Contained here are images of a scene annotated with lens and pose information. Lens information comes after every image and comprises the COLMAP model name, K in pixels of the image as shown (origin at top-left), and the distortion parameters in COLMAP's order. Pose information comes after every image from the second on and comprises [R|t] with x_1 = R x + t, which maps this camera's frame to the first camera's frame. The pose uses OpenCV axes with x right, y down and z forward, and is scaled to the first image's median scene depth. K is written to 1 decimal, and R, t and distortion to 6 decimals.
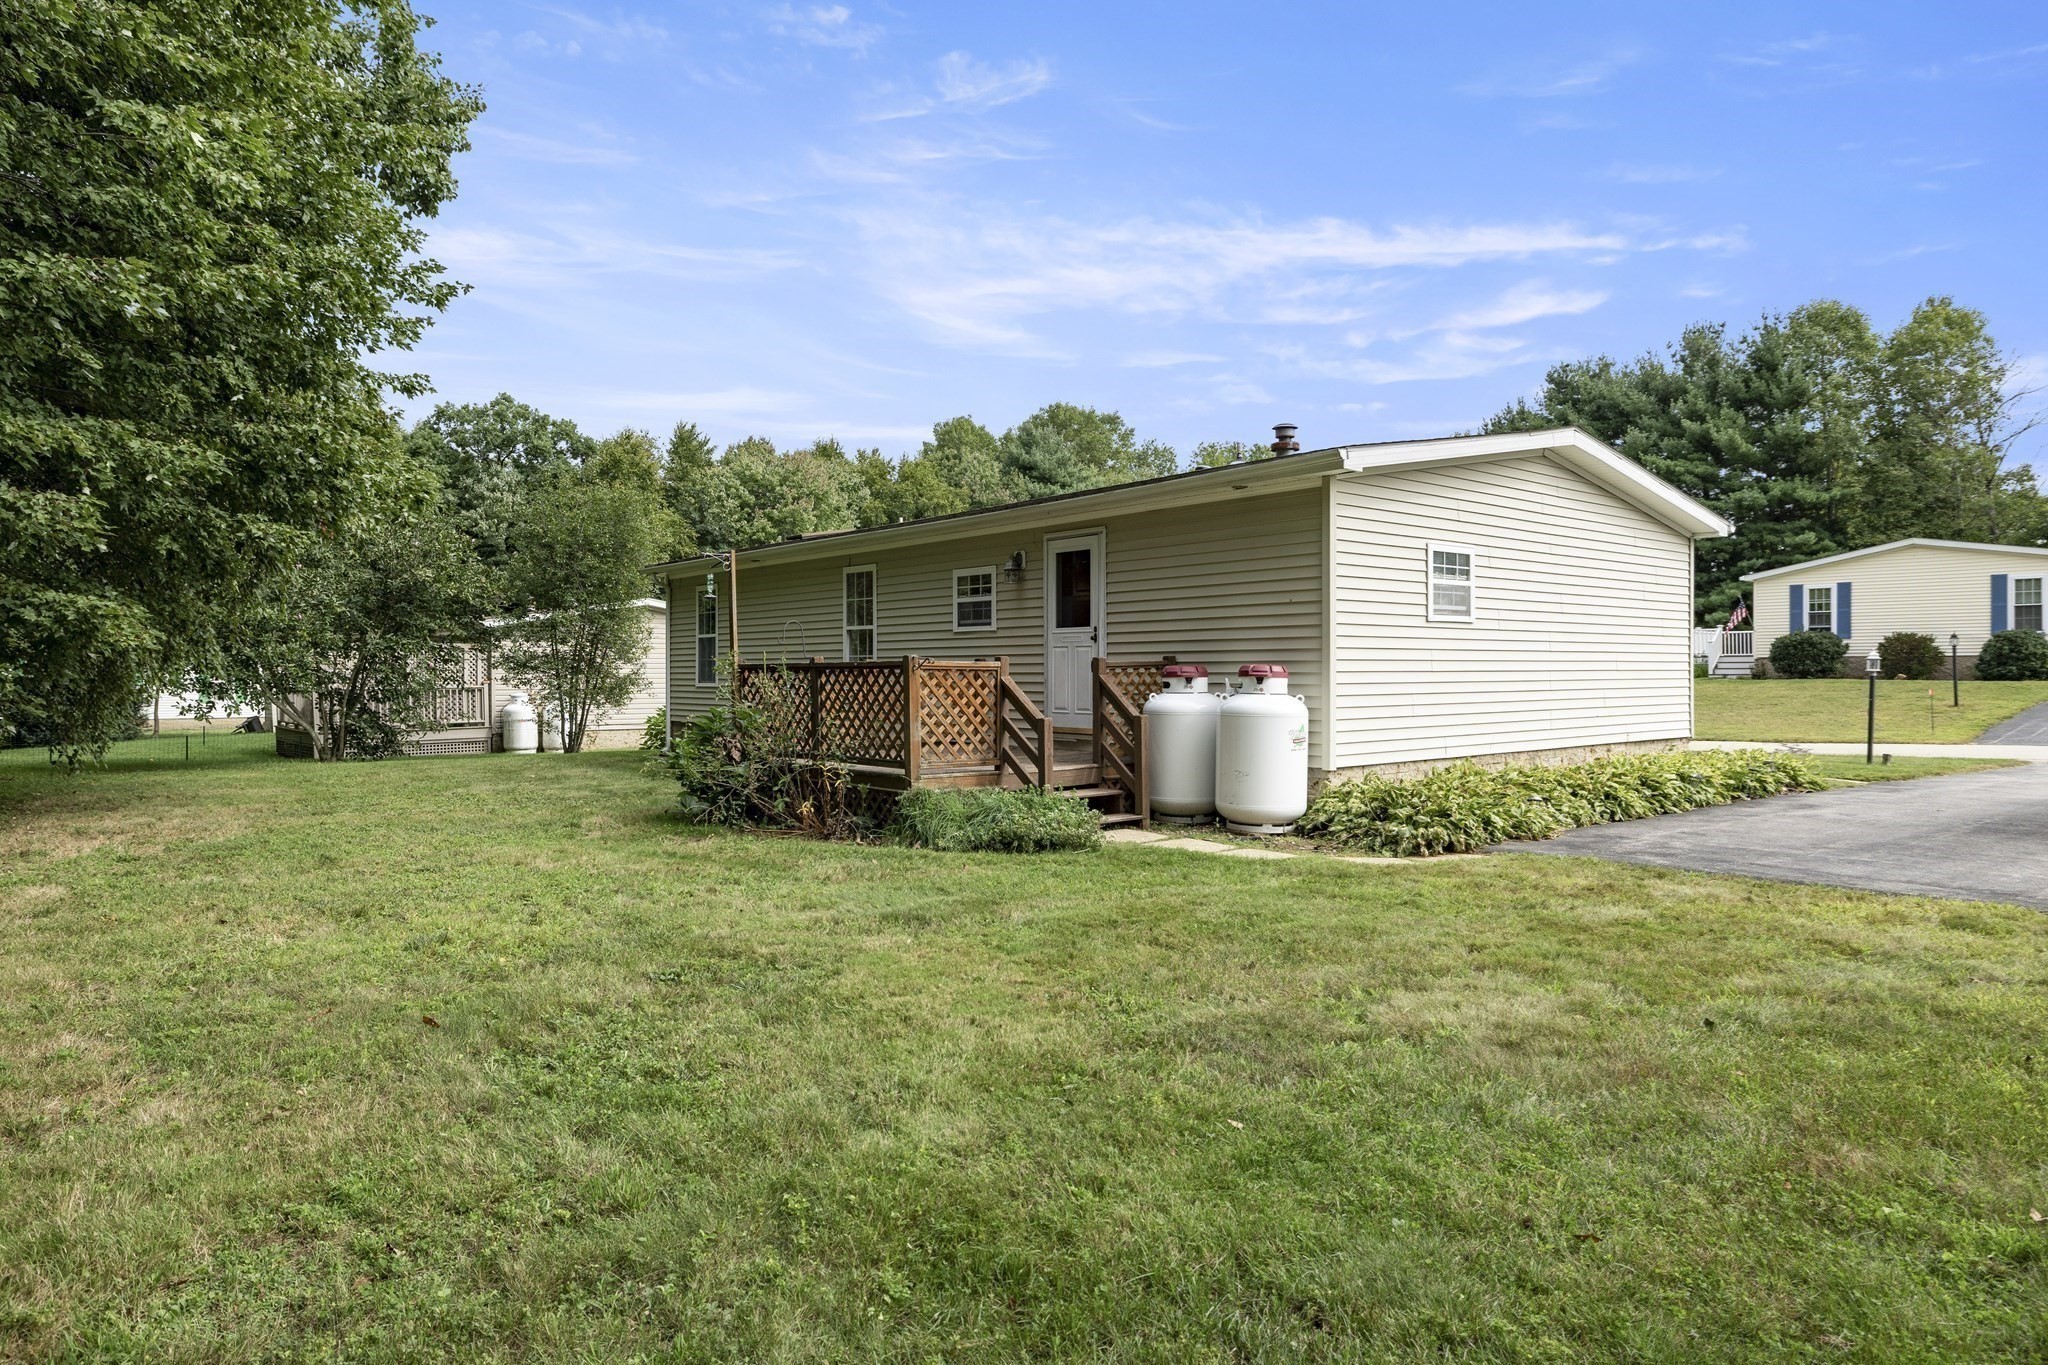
lens RADIAL K [[1237.4, 0, 1024.1], [0, 1237.4, 681.7], [0, 0, 1]] dist [-0.010074, -0.000448]
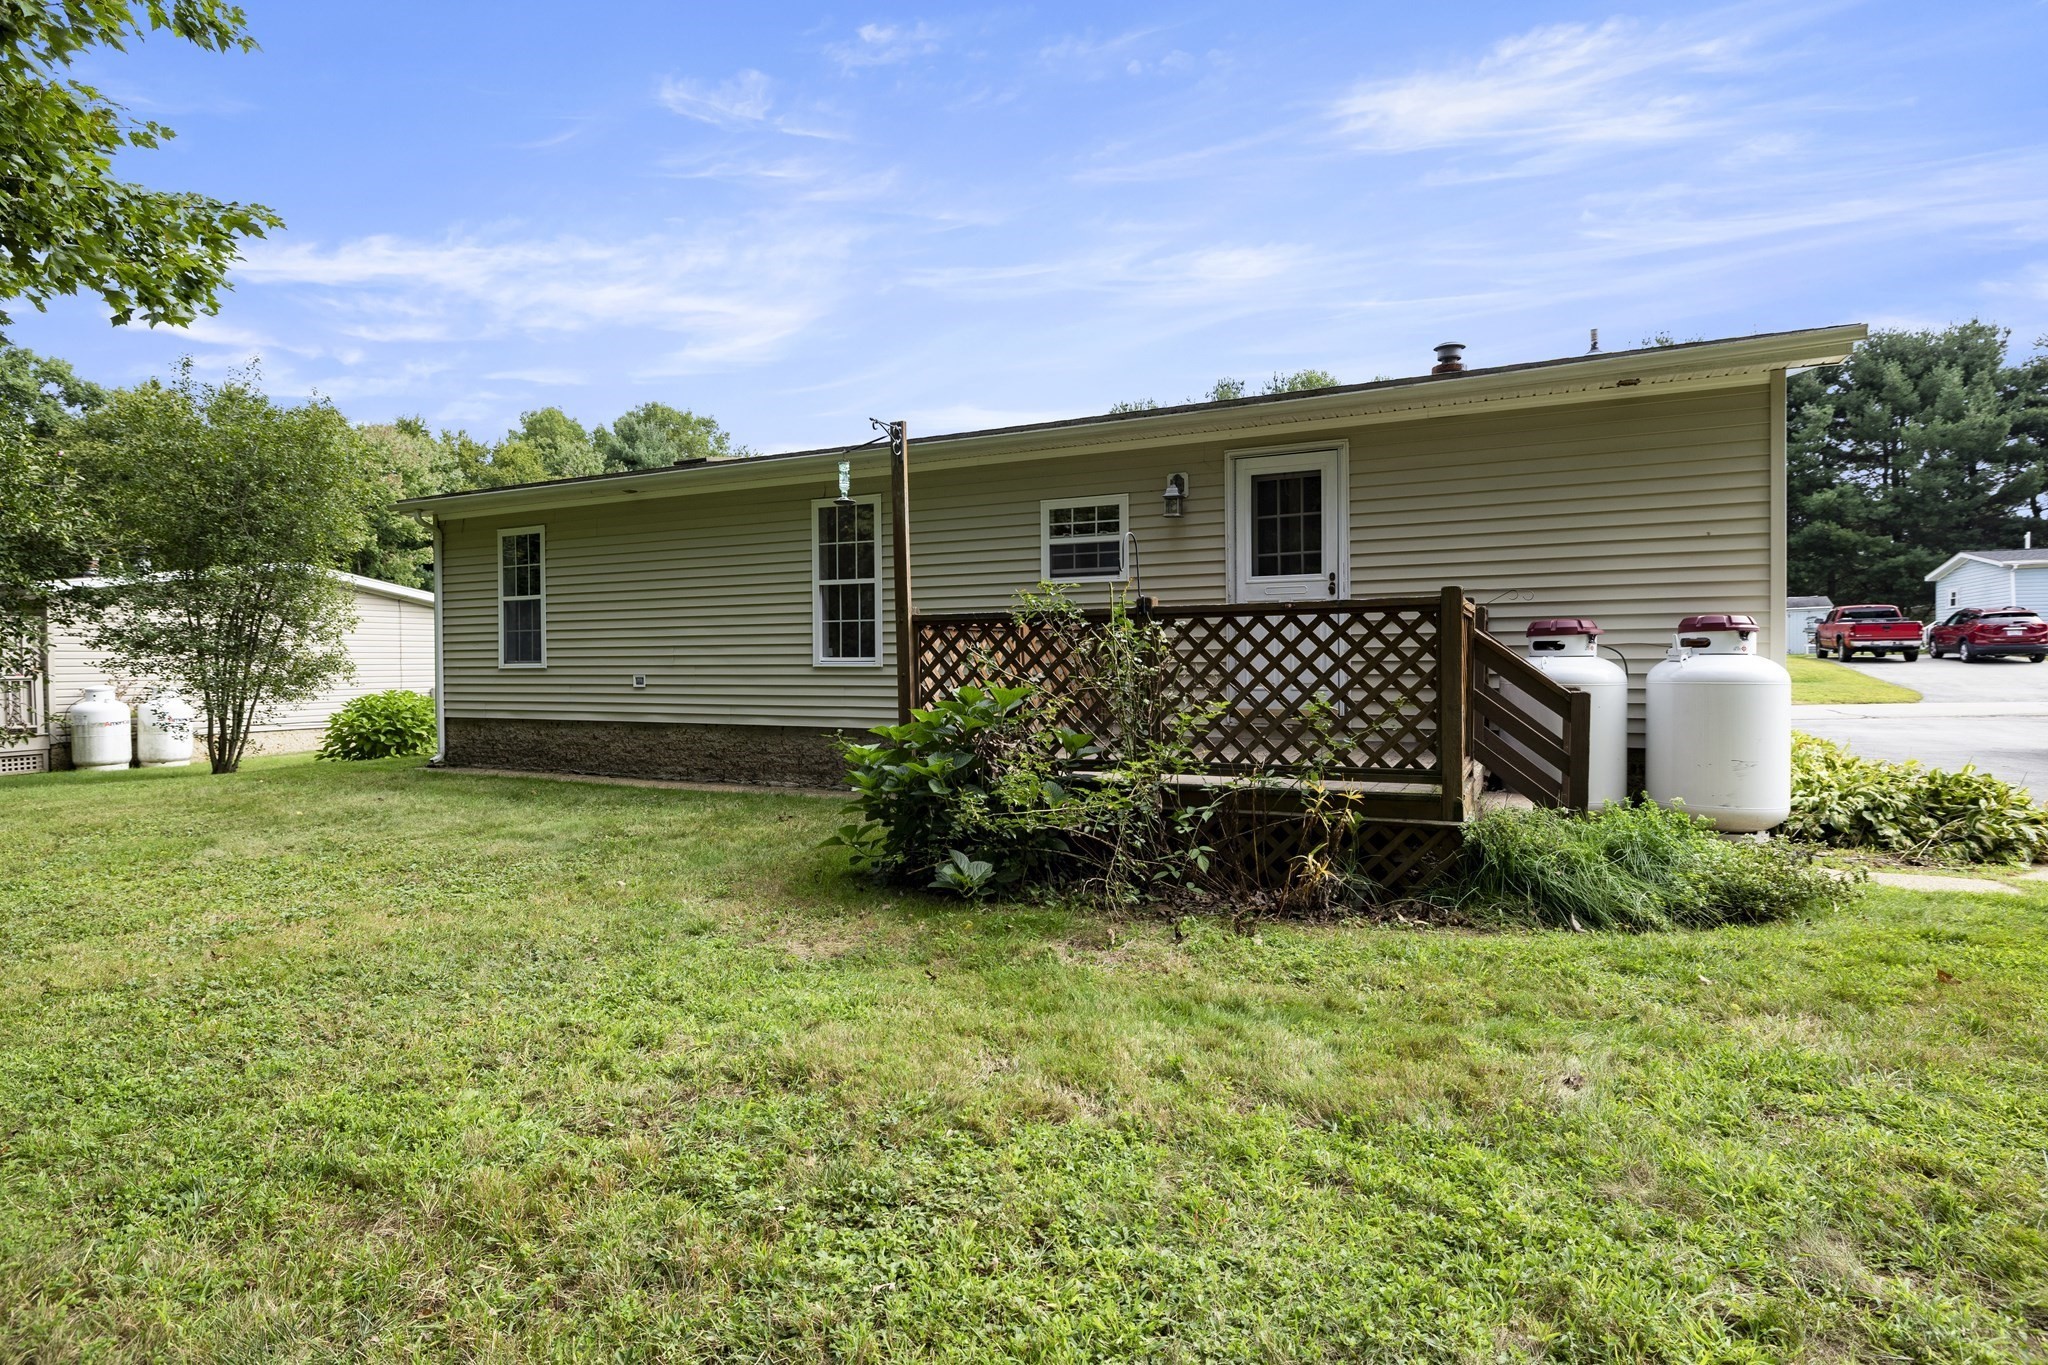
lens RADIAL K [[1062.8, 0, 1025.2], [0, 1062.8, 675.3], [0, 0, 1]] dist [0.001291, 0.004193]
pose [[0.916357, -0.009413, 0.400251, -0.164473], [0.008502, 0.999956, 0.004053, 0.005506], [-0.400271, -0.000311, 0.916397, 0.218891]]
